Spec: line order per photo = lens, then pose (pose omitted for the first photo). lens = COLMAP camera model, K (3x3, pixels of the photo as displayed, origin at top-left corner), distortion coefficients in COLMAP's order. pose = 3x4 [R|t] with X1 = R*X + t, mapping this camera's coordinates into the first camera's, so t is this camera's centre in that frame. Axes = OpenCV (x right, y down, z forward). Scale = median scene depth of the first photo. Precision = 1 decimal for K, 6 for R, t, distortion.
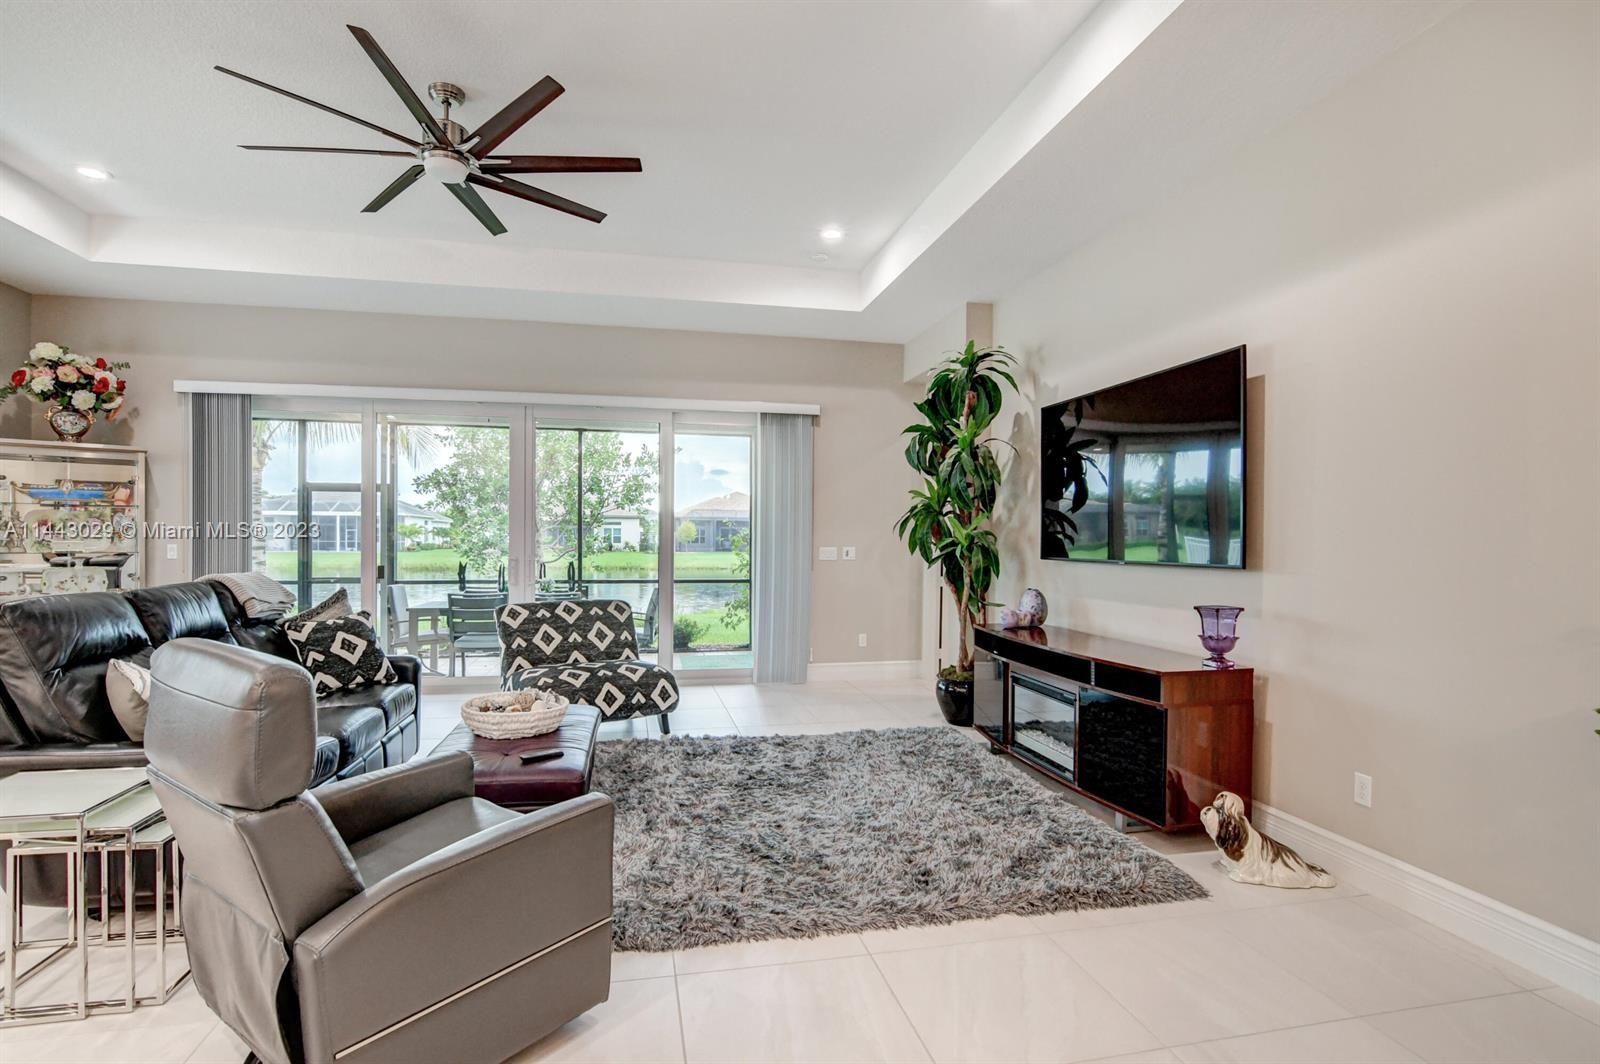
lens RADIAL K [[783.6, 0, 795.9], [0, 783.6, 548.6], [0, 0, 1]] dist [-0.028531, 0.007498]
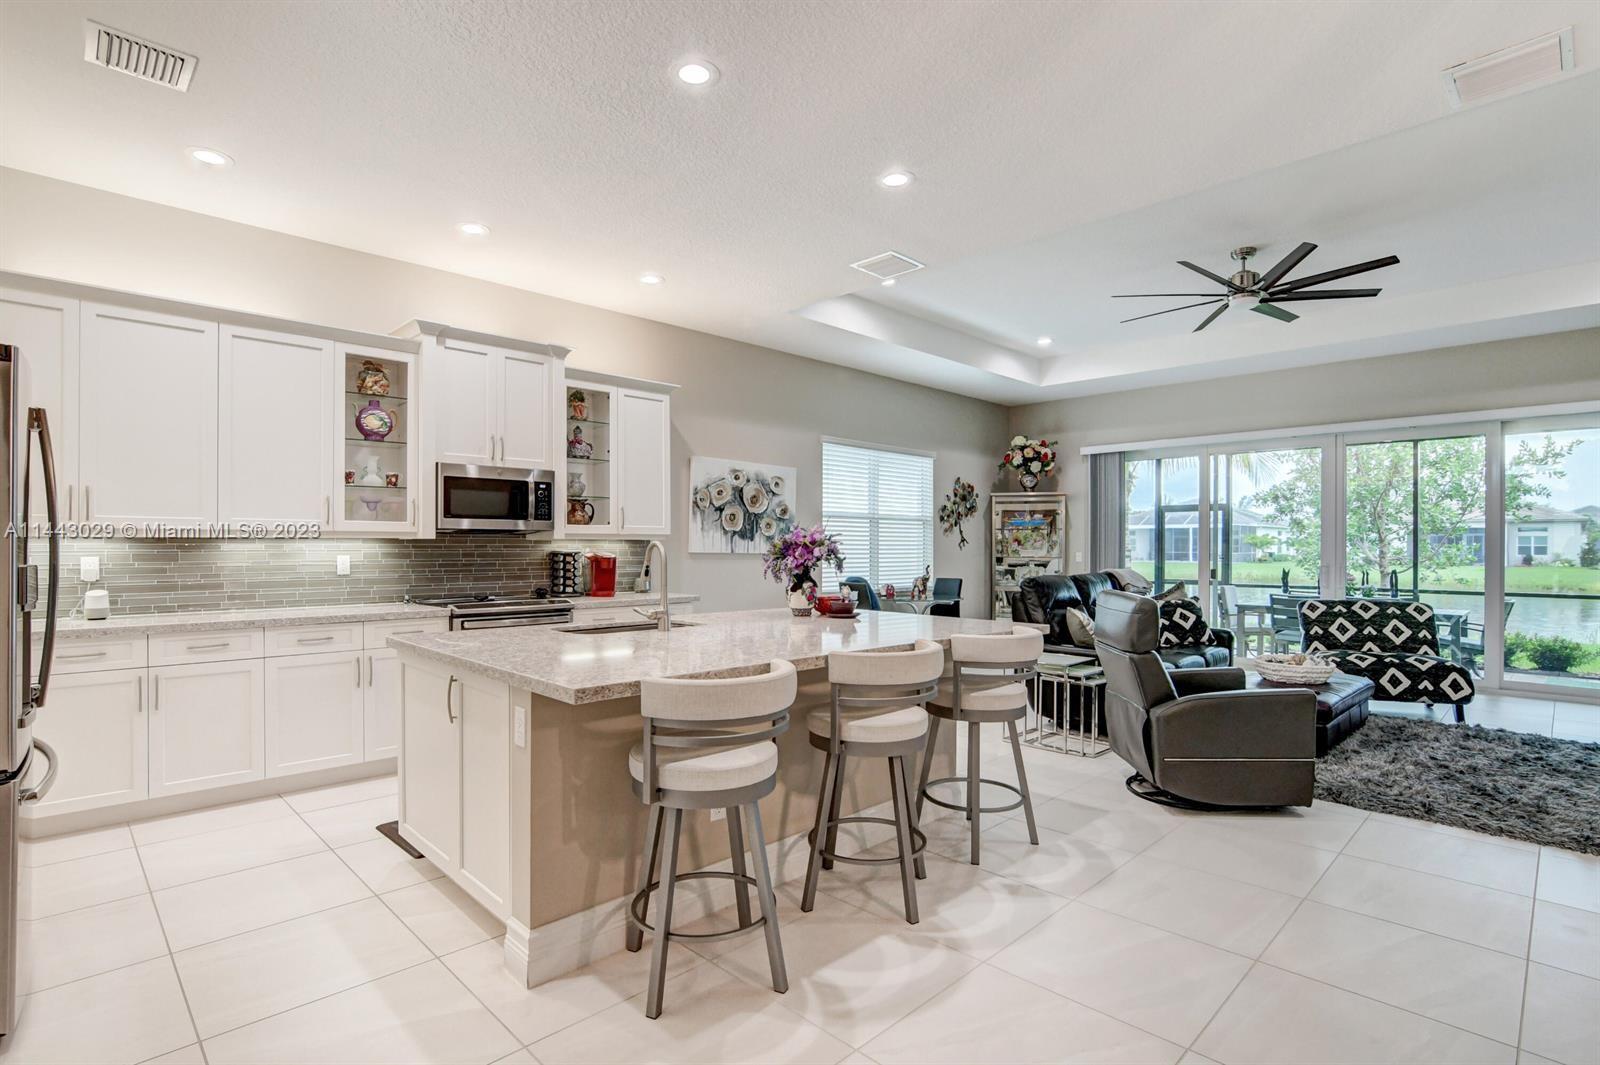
lens RADIAL K [[783.6, 0, 793.6], [0, 783.6, 547.3], [0, 0, 1]] dist [-0.028531, 0.007498]
pose [[0.535403, -0.004482, -0.844585, 0.243633], [-0.008999, 0.999899, -0.011011, 0.007353], [0.844549, 0.013496, 0.535308, -0.375713]]
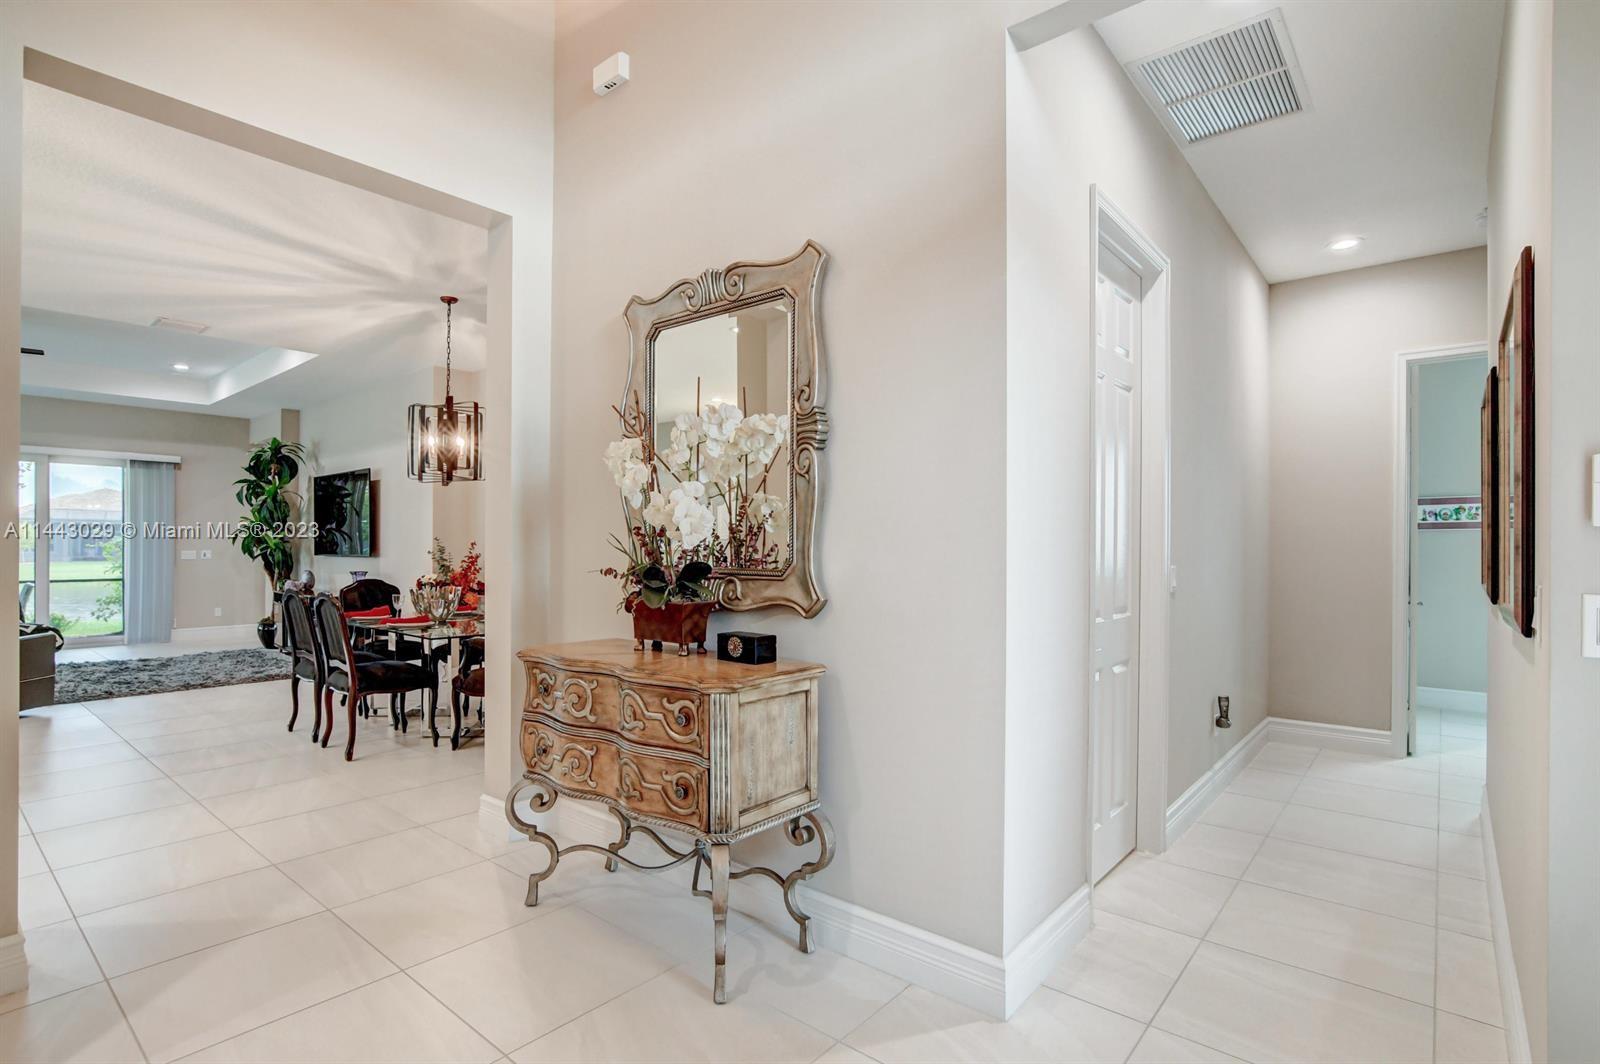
lens RADIAL K [[783.6, 0, 799.5], [0, 783.6, 543.4], [0, 0, 1]] dist [-0.028531, 0.007498]
pose [[0.791367, -0.004128, 0.611327, 0.084845], [0.012551, 0.999876, -0.009496, 0.017039], [-0.611212, 0.015187, 0.791321, -1.183236]]
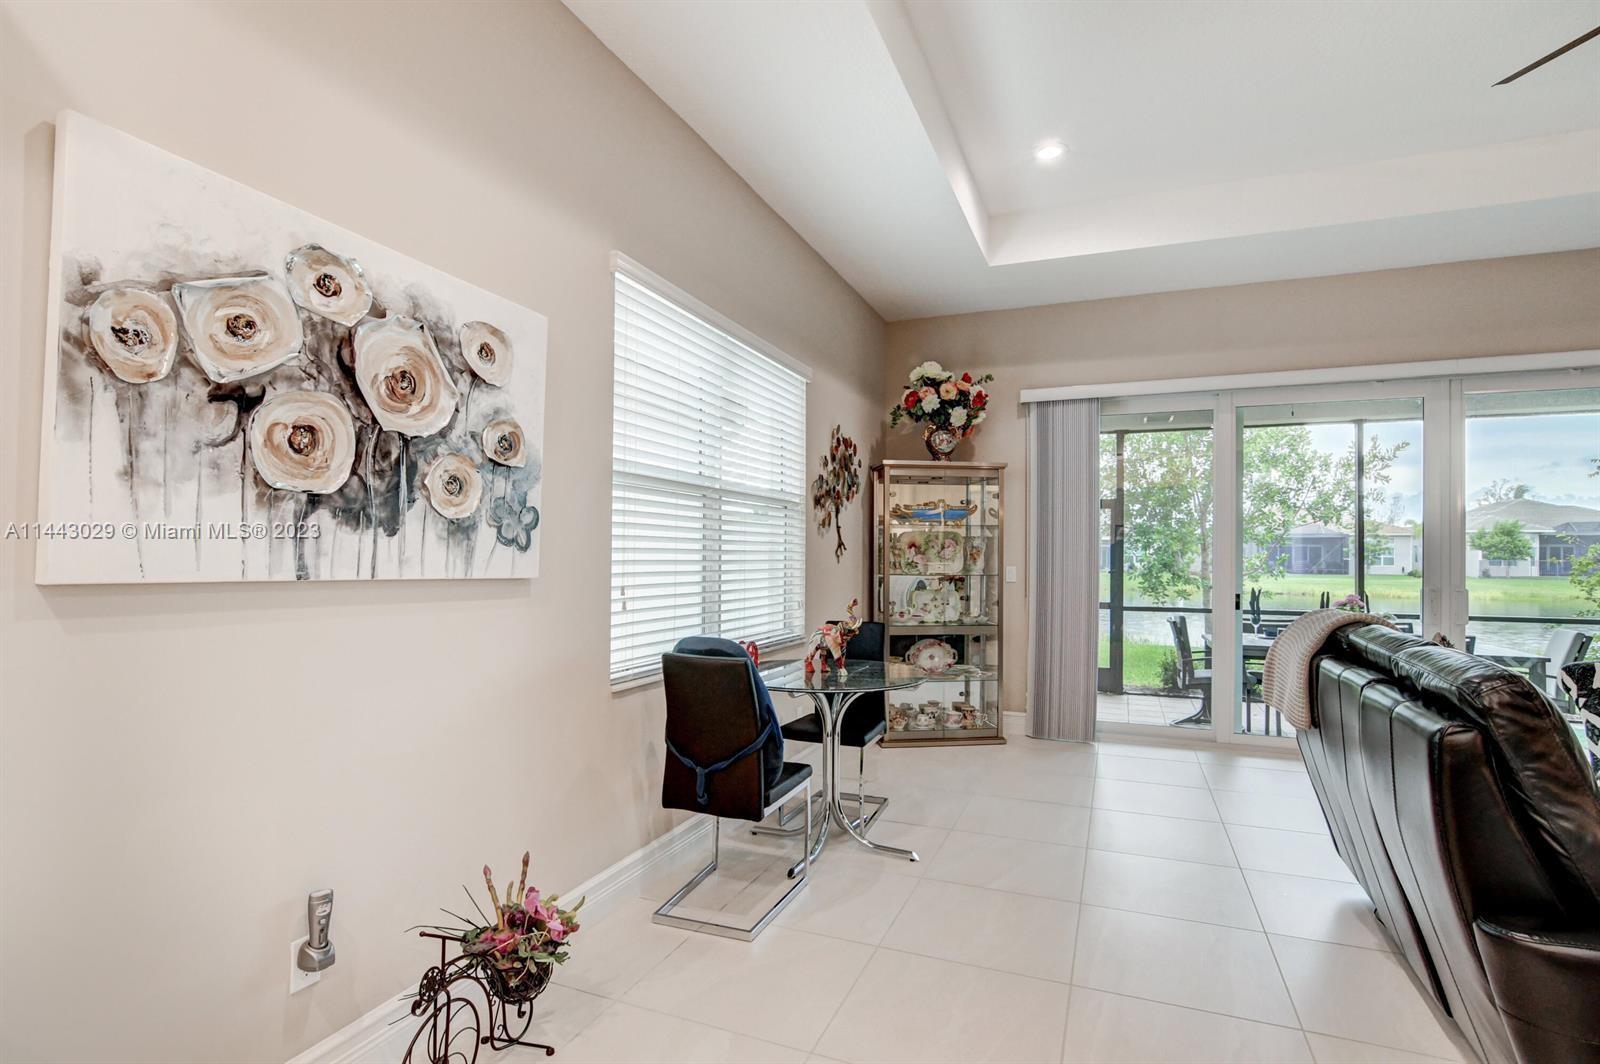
lens RADIAL K [[783.6, 0, 793.2], [0, 783.6, 548.9], [0, 0, 1]] dist [-0.028531, 0.007498]
pose [[0.821445, -0.006003, -0.570256, -0.549281], [-0.008224, 0.999716, -0.022369, -0.004165], [0.570228, 0.023065, 0.821163, 0.081405]]
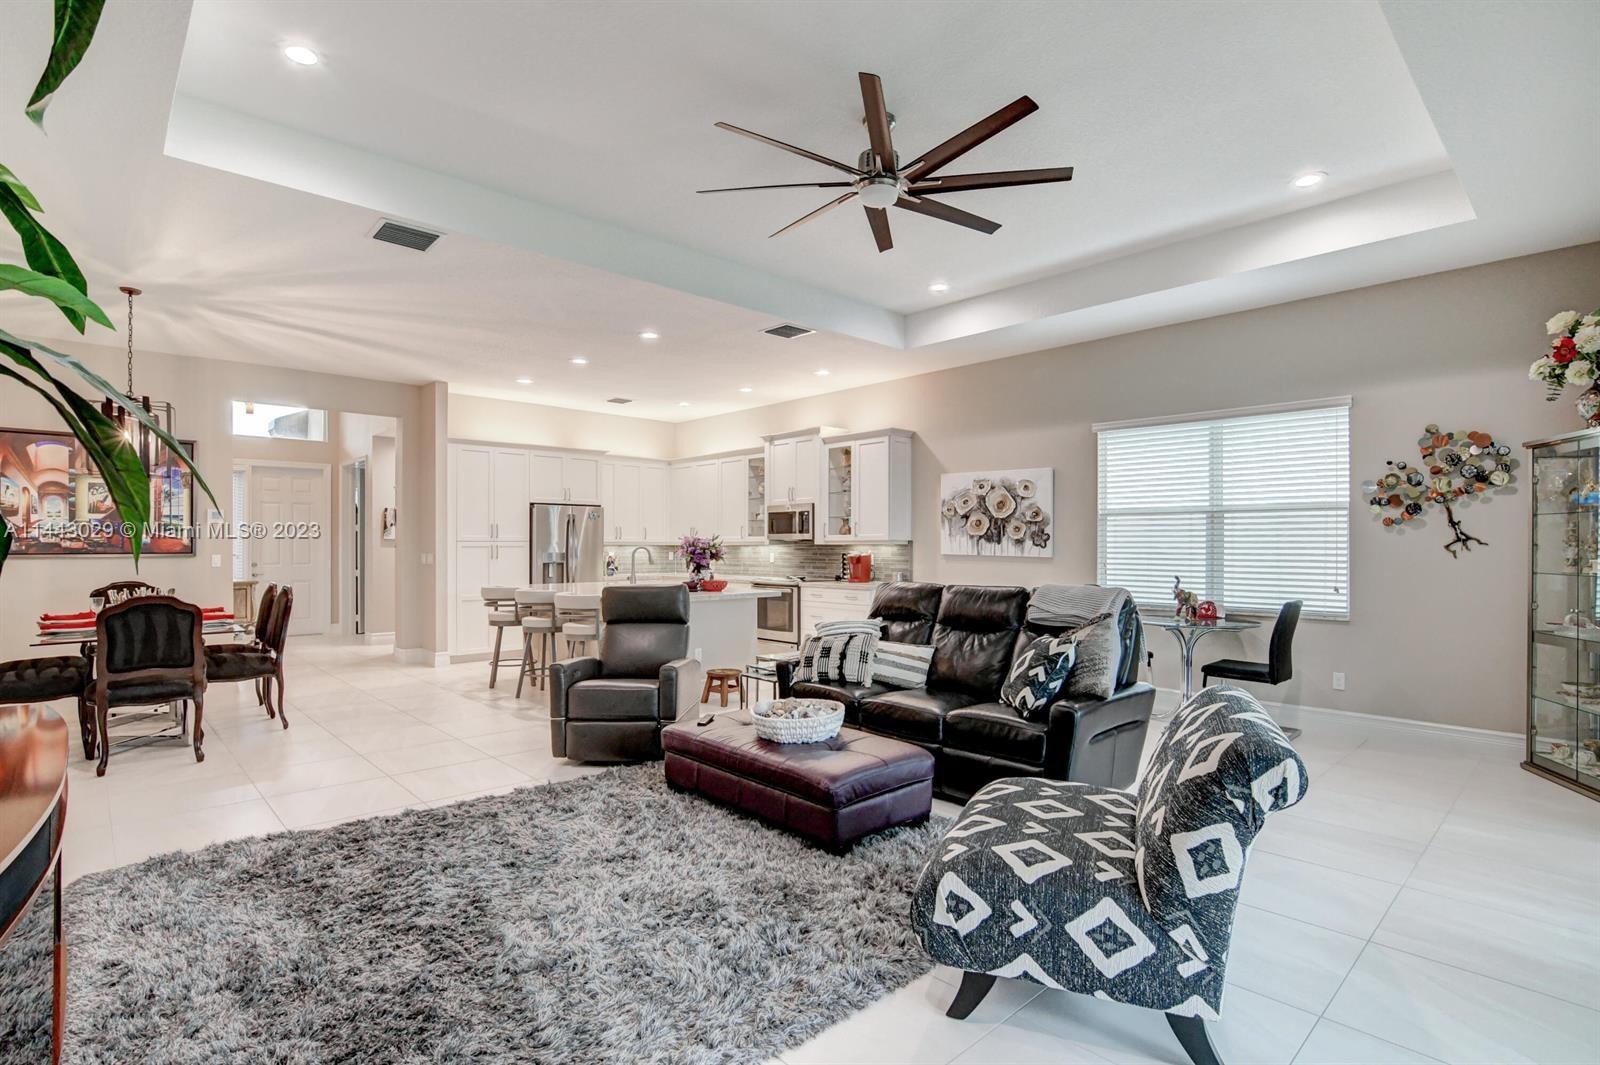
lens RADIAL K [[783.6, 0, 787.4], [0, 783.6, 543.0], [0, 0, 1]] dist [-0.028531, 0.007498]
pose [[-0.862477, -0.013095, -0.505927, 0.123461], [-0.015658, 0.999877, 0.000814, -0.014750], [0.505855, 0.008623, -0.862576, 1.282638]]
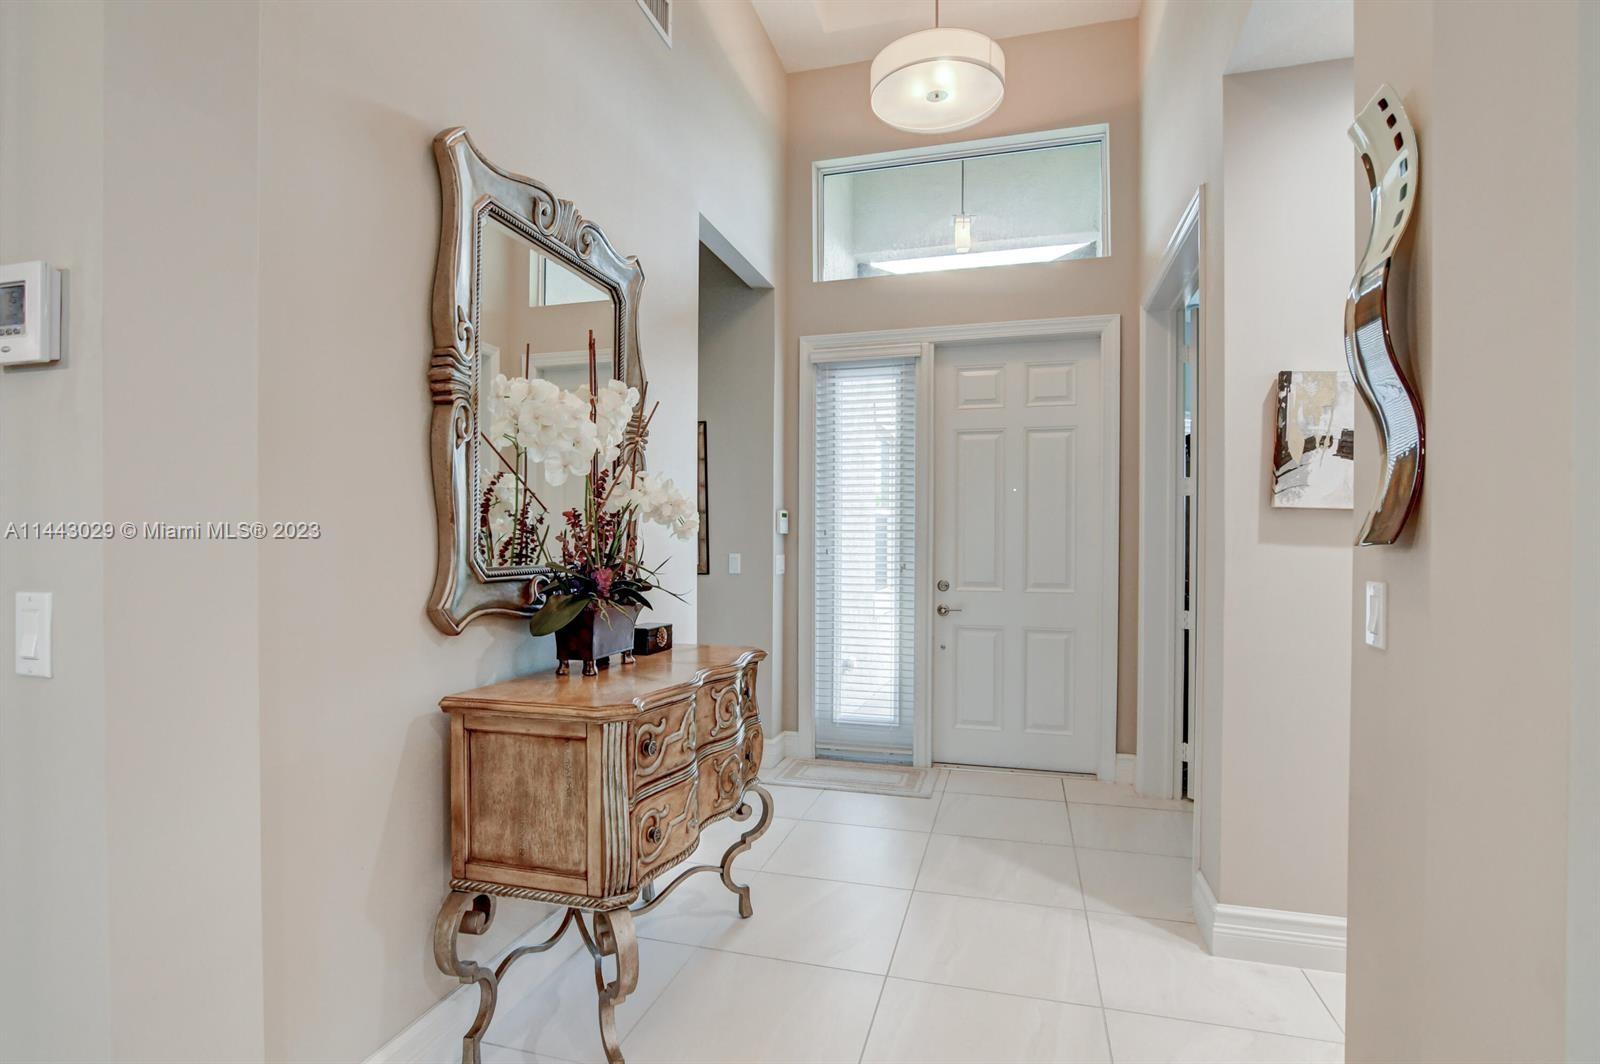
lens RADIAL K [[783.6, 0, 801.8], [0, 783.6, 548.8], [0, 0, 1]] dist [-0.028531, 0.007498]
pose [[-0.884161, -0.017440, 0.466857, 0.040668], [-0.006782, 0.999677, 0.024500, 0.007447], [-0.467134, 0.018496, -0.883993, -0.386554]]
